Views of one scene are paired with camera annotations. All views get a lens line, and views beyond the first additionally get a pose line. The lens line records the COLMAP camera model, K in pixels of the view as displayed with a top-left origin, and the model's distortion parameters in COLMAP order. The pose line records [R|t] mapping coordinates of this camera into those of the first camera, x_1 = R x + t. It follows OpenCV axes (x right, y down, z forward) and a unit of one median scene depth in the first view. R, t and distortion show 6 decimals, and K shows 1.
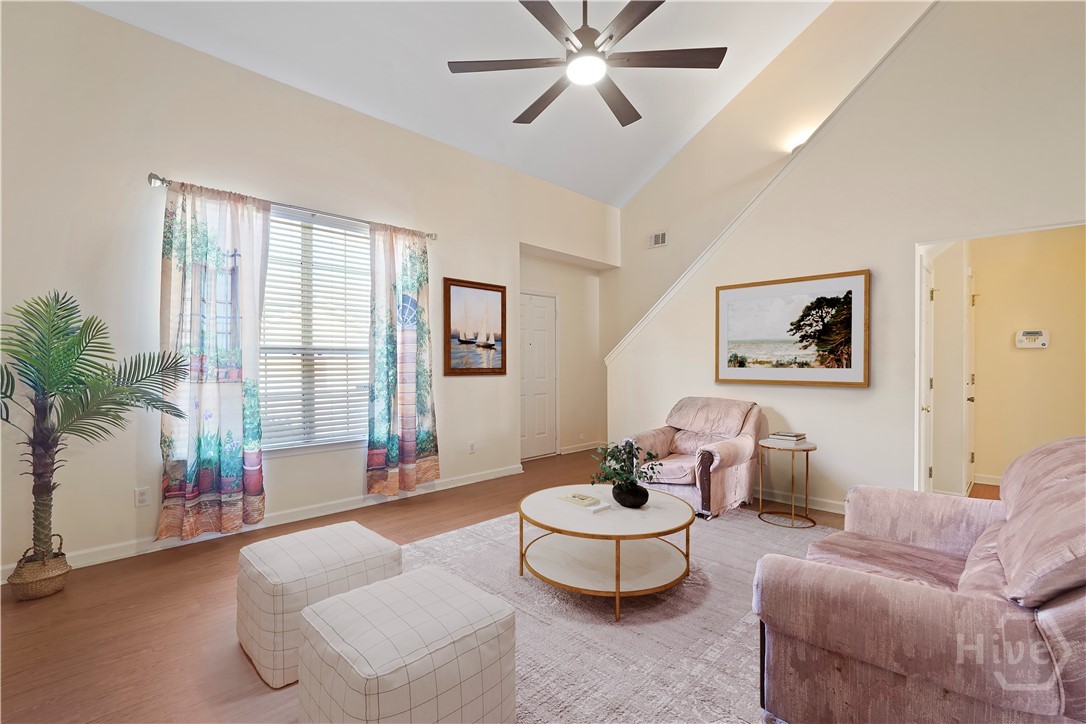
lens RADIAL K [[477.9, 0, 543.1], [0, 477.9, 369.8], [0, 0, 1]] dist [-0.007549, 0.003441]
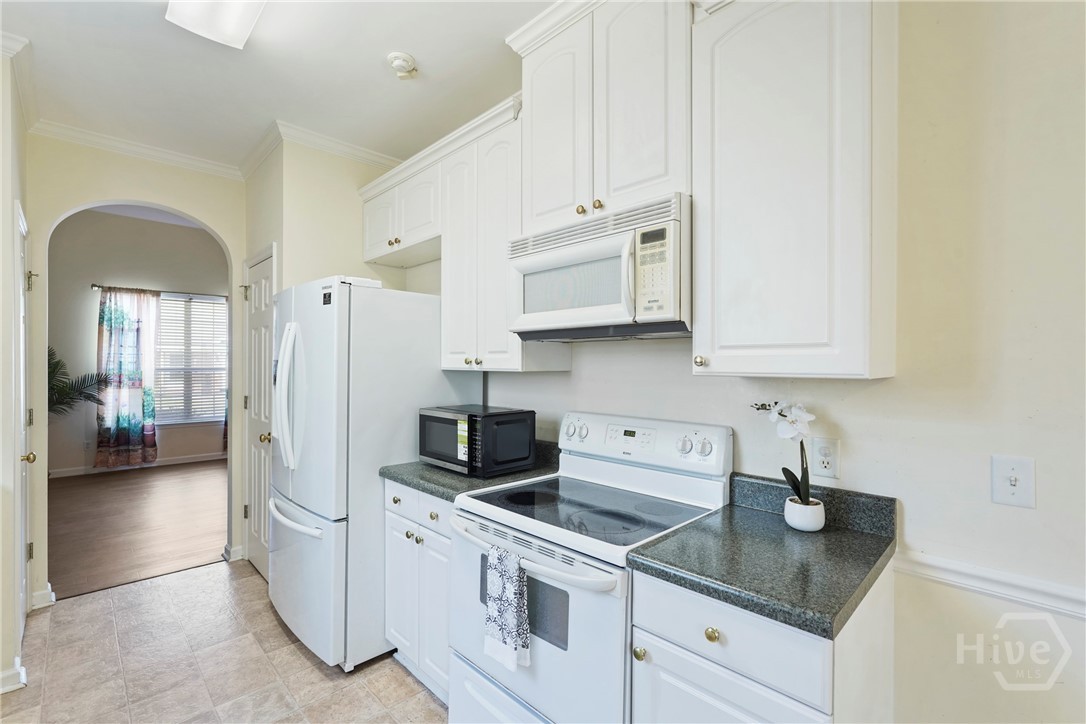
lens RADIAL K [[477.9, 0, 540.1], [0, 477.9, 365.4], [0, 0, 1]] dist [-0.007549, 0.003441]
pose [[0.999968, 0.006276, -0.004987, 1.003548], [-0.006278, 0.999980, -0.000464, -0.075462], [0.004984, 0.000495, 0.999987, -0.930898]]
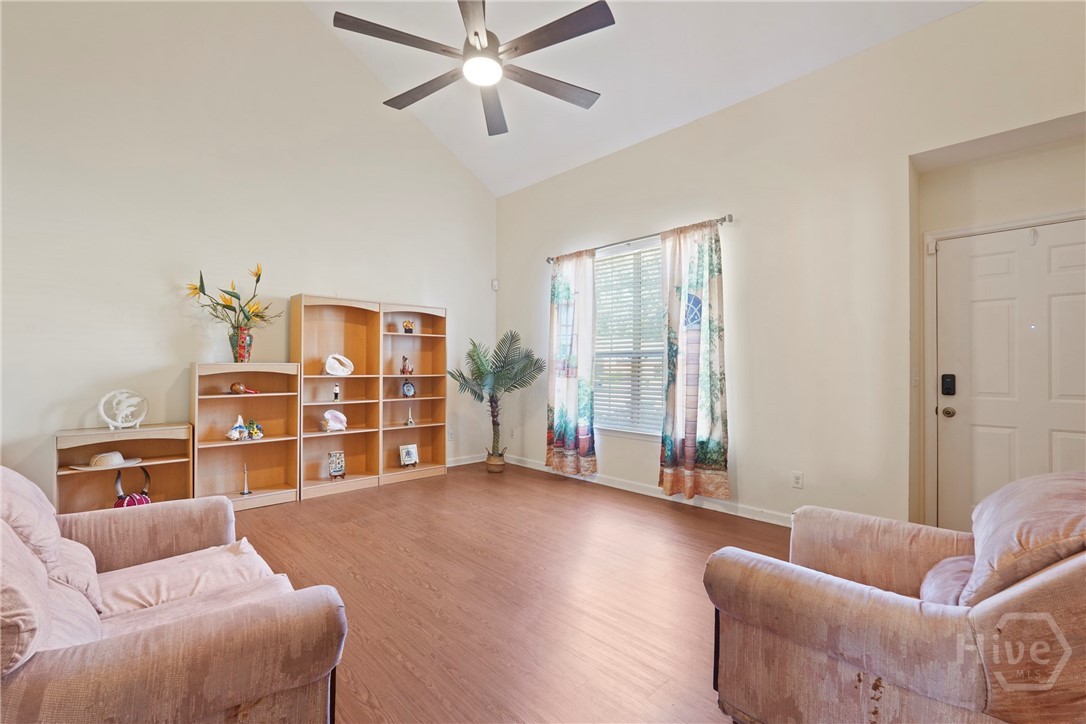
lens RADIAL K [[477.9, 0, 535.2], [0, 477.9, 360.1], [0, 0, 1]] dist [-0.007549, 0.003441]
pose [[-0.009169, -0.006147, -0.999939, 0.884401], [-0.010239, 0.999929, -0.006053, -0.018728], [0.999906, 0.010183, -0.009231, 0.911583]]
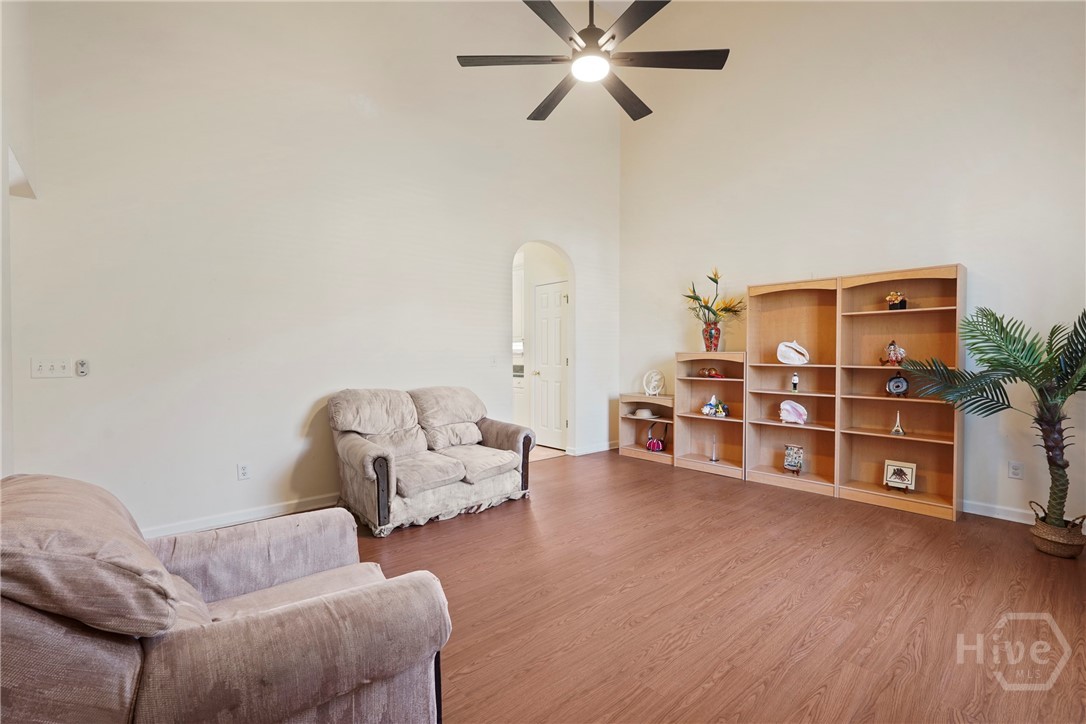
lens RADIAL K [[477.9, 0, 534.2], [0, 477.9, 367.8], [0, 0, 1]] dist [-0.007549, 0.003441]
pose [[-0.999020, 0.008413, 0.043462, 0.060258], [0.010037, 0.999255, 0.037272, -0.023470], [-0.043116, 0.037671, -0.998360, 1.745883]]
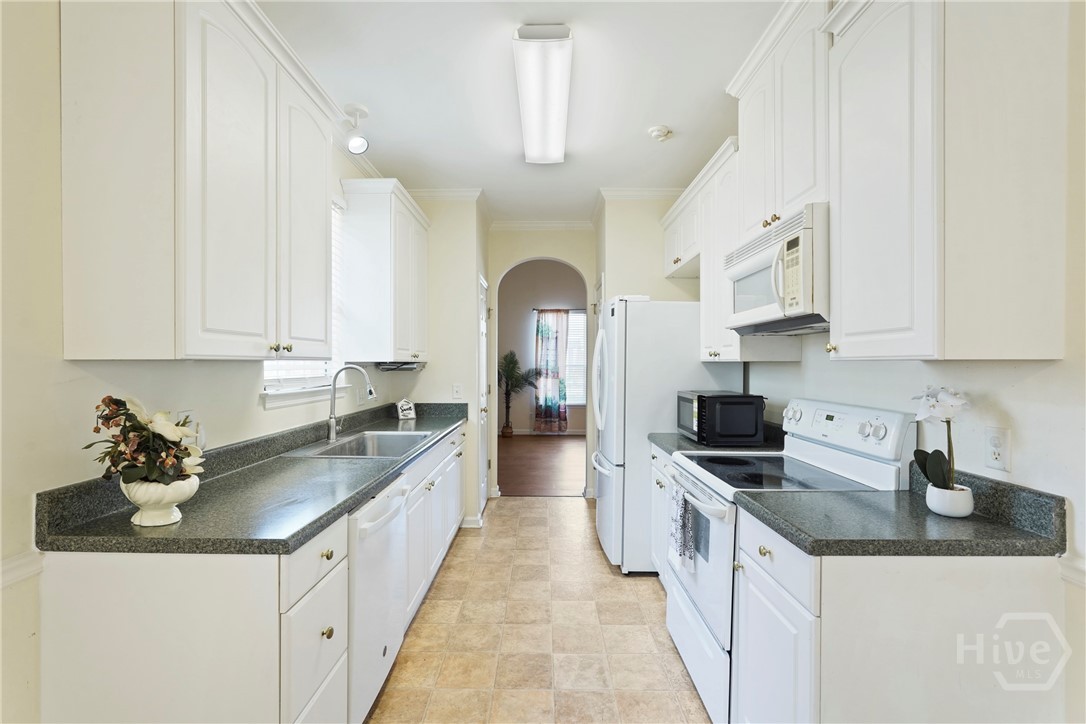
lens RADIAL K [[477.9, 0, 544.5], [0, 477.9, 361.9], [0, 0, 1]] dist [-0.007549, 0.003441]
pose [[0.716126, 0.002044, -0.697968, 1.252579], [-0.004749, 0.999987, -0.001945, -0.064619], [0.697955, 0.004707, 0.716126, -1.043956]]
